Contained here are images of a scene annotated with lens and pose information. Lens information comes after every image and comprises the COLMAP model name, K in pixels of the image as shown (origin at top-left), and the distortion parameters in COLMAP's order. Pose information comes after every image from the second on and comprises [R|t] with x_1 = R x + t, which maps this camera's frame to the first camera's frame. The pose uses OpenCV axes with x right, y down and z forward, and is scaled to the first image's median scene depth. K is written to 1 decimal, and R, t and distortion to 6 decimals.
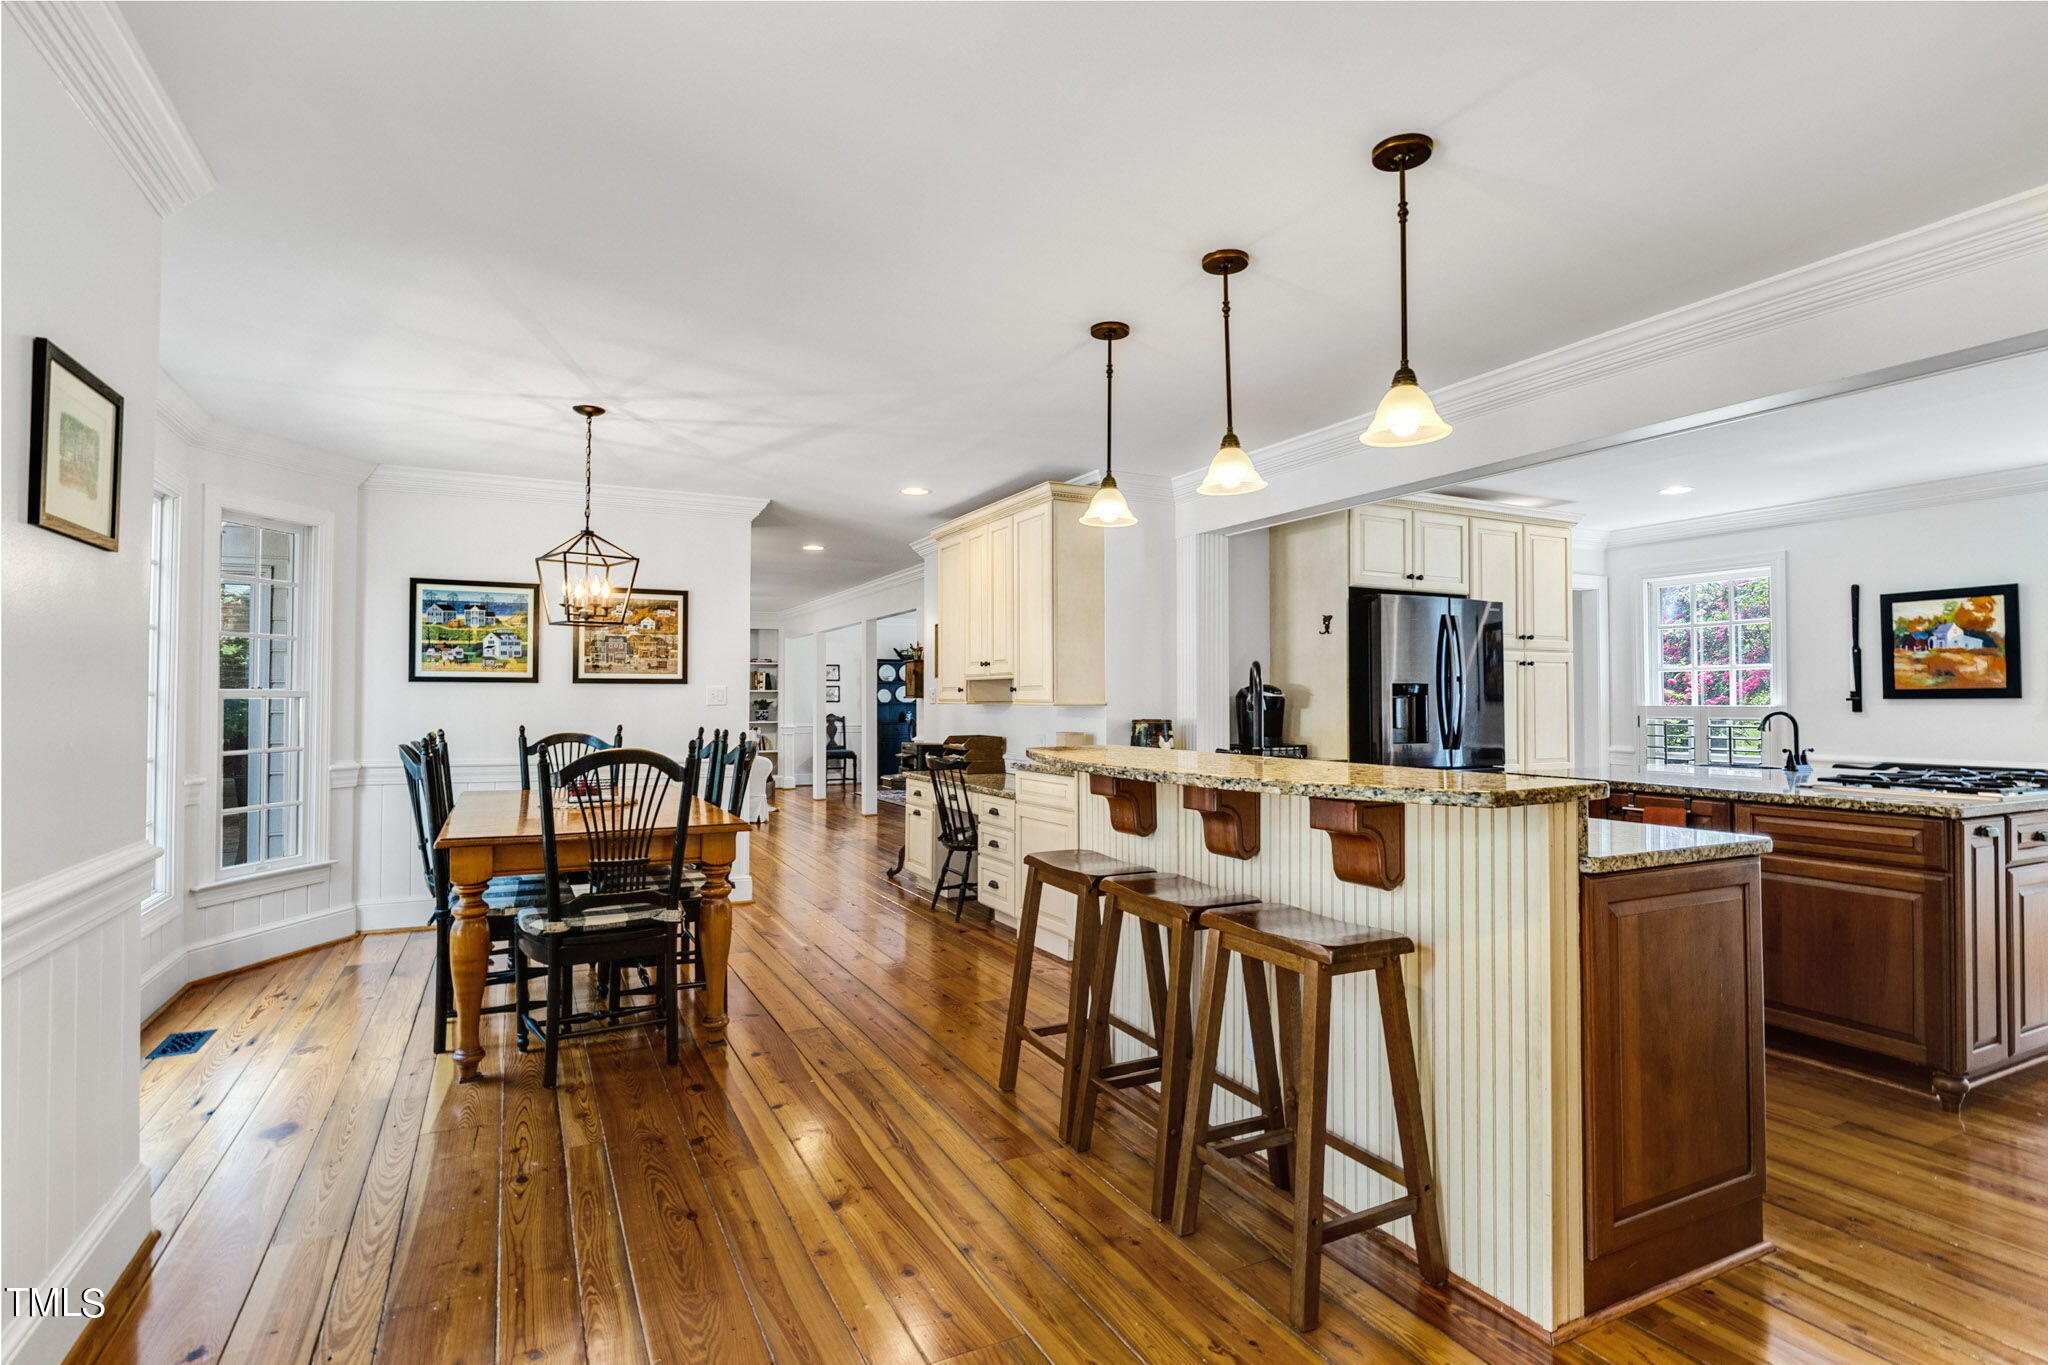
lens RADIAL K [[1021.0, 0, 1034.3], [0, 1021.0, 675.1], [0, 0, 1]] dist [-0.018462, 0.008665]
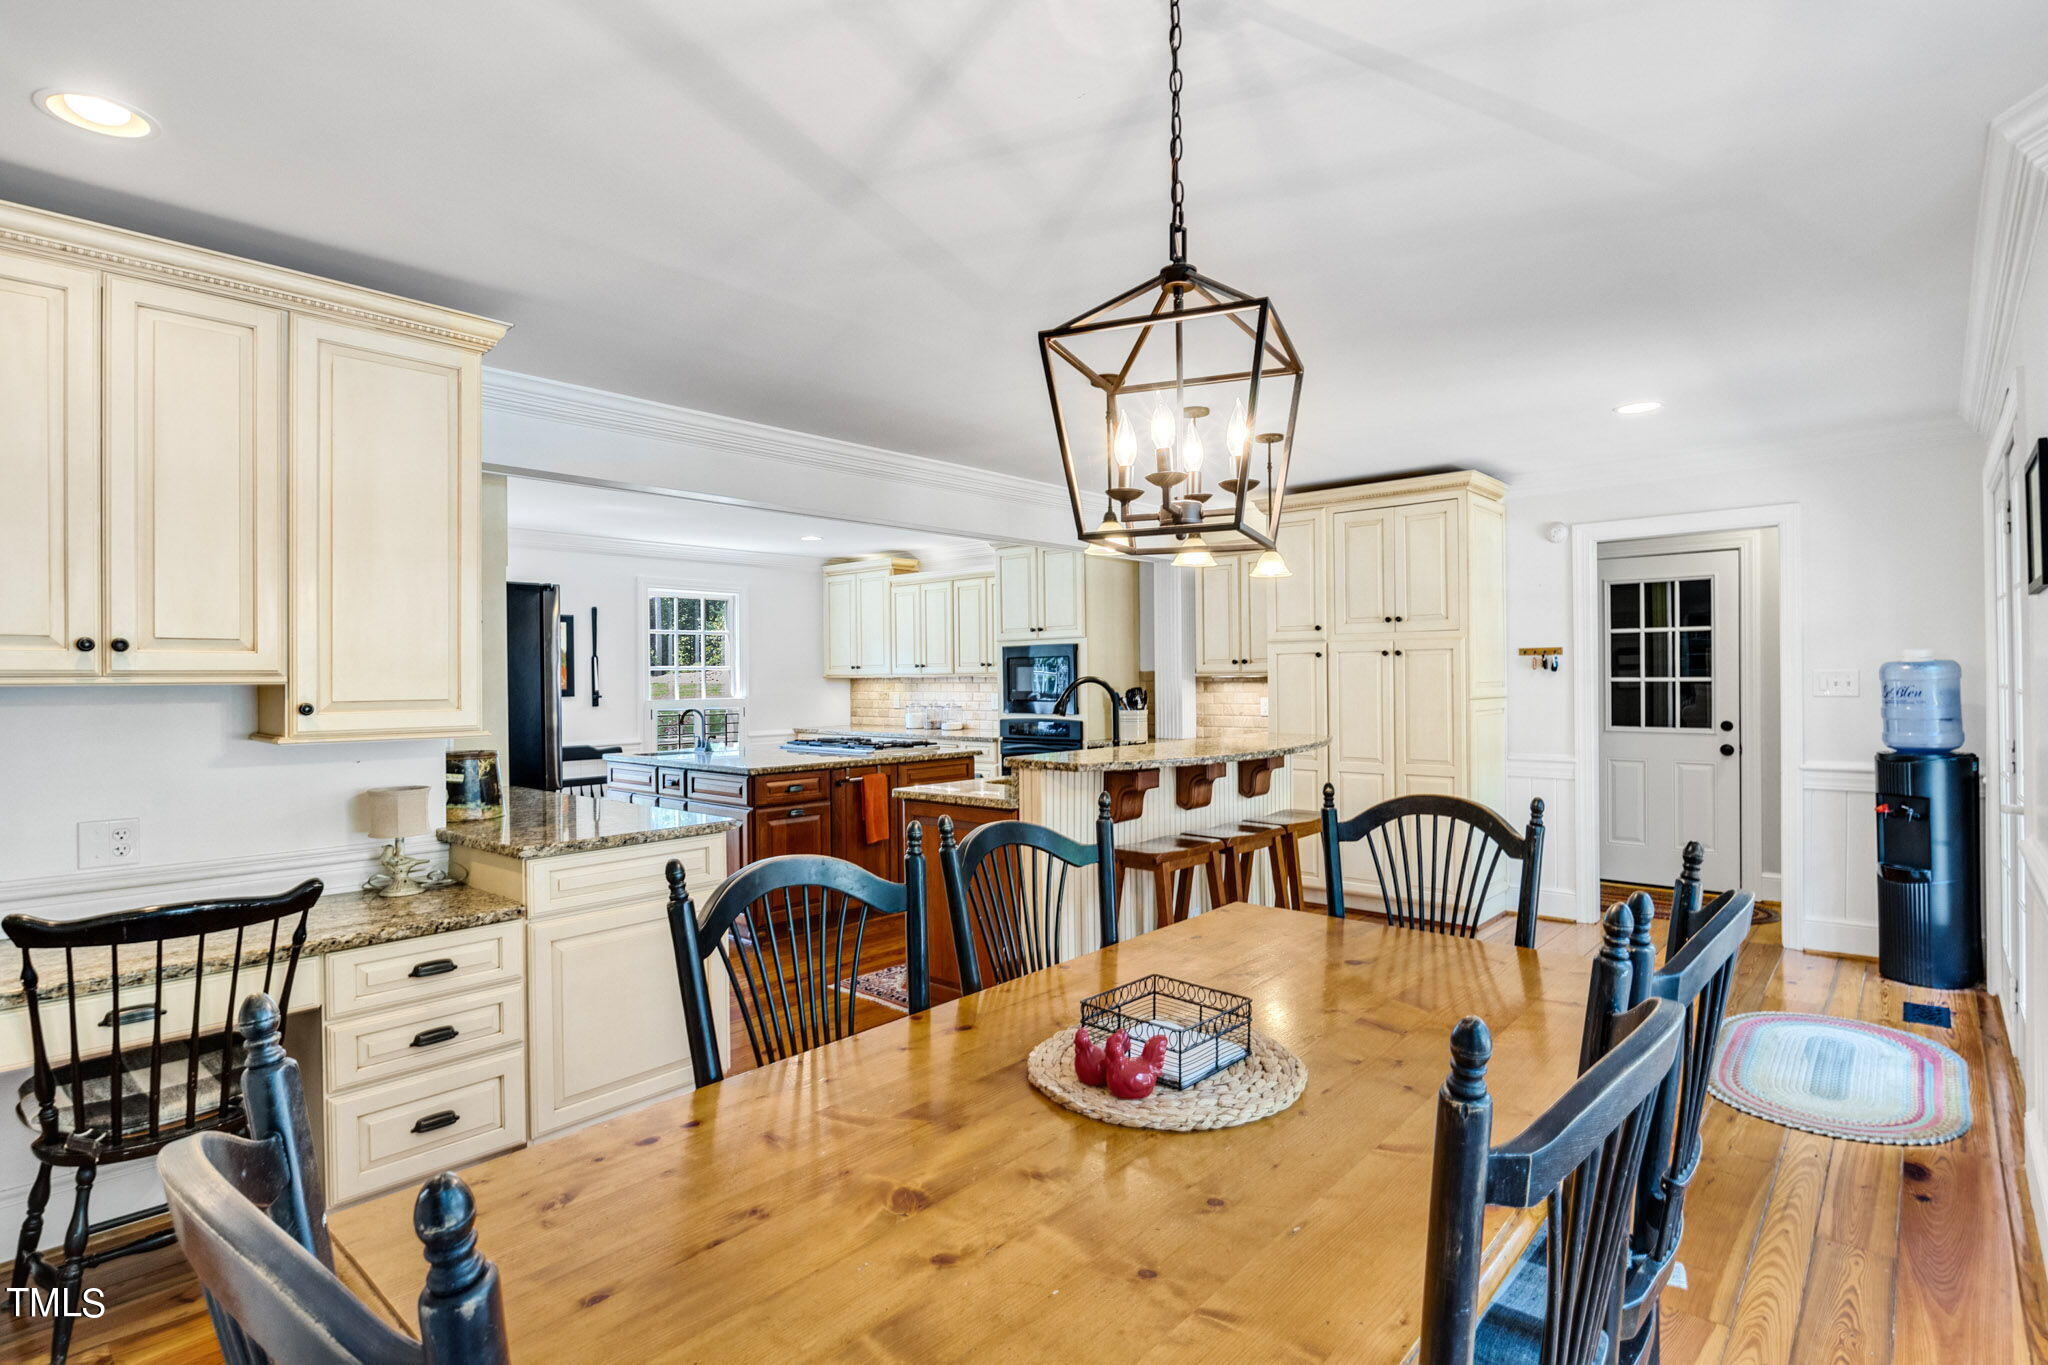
lens RADIAL K [[1021.0, 0, 1034.3], [0, 1021.0, 675.1], [0, 0, 1]] dist [-0.018462, 0.008665]
pose [[-0.364558, 0.005404, 0.931165, -0.571982], [-0.013392, 0.999849, -0.011046, 0.000215], [-0.931084, -0.016497, -0.364430, 0.901066]]
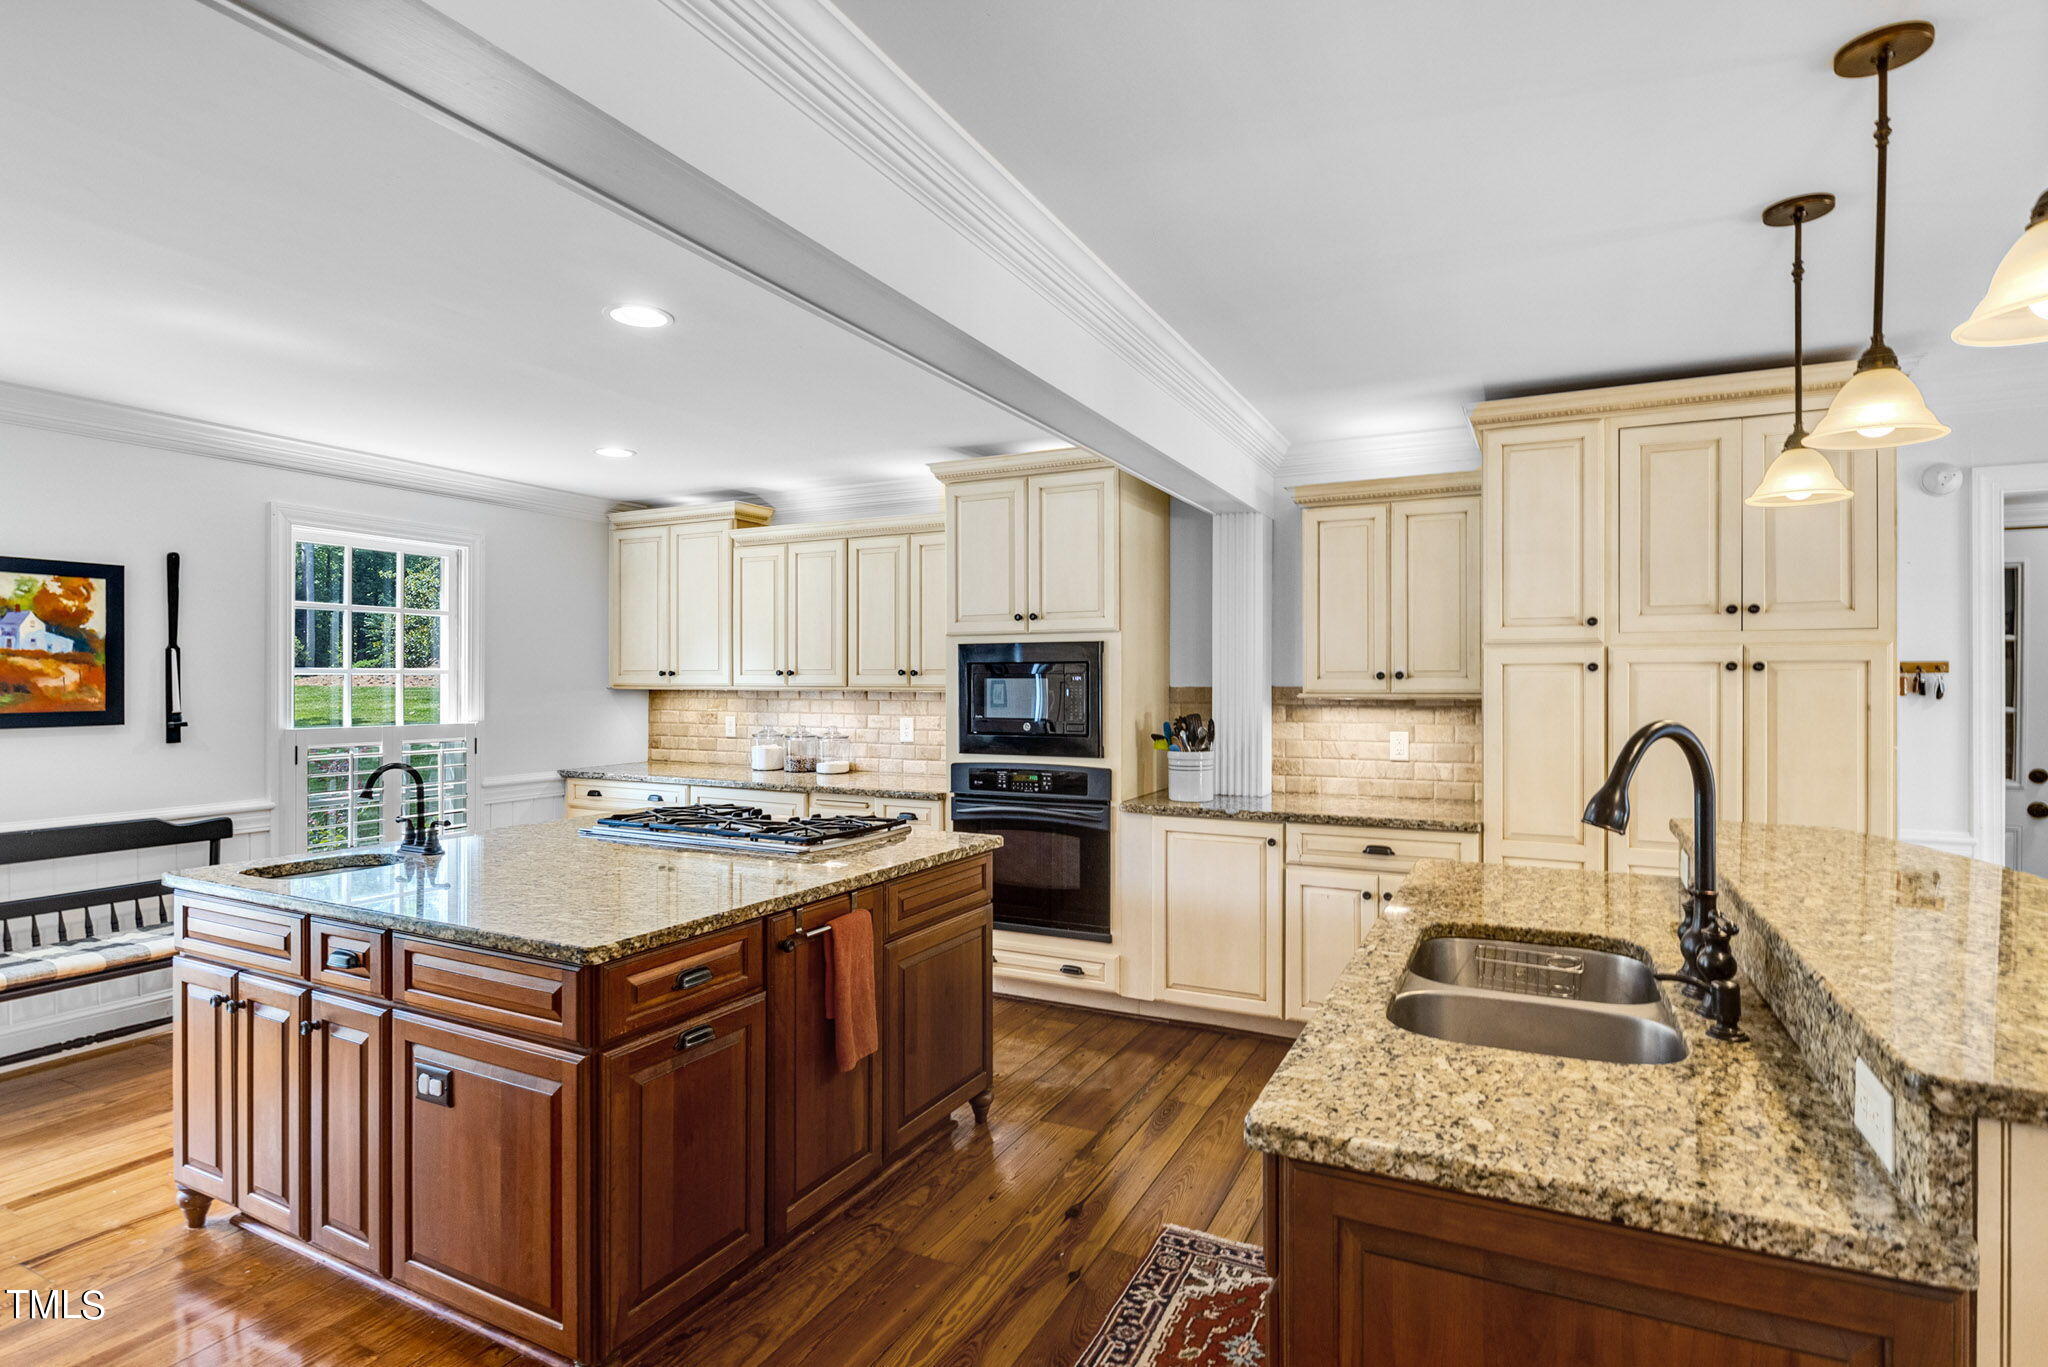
lens RADIAL K [[1021.0, 0, 1034.3], [0, 1021.0, 676.1], [0, 0, 1]] dist [-0.018462, 0.008665]
pose [[-0.597778, 0.003493, 0.801654, 0.003686], [-0.021155, 0.999574, -0.020129, -0.010779], [-0.801382, -0.028992, -0.597450, 0.891396]]
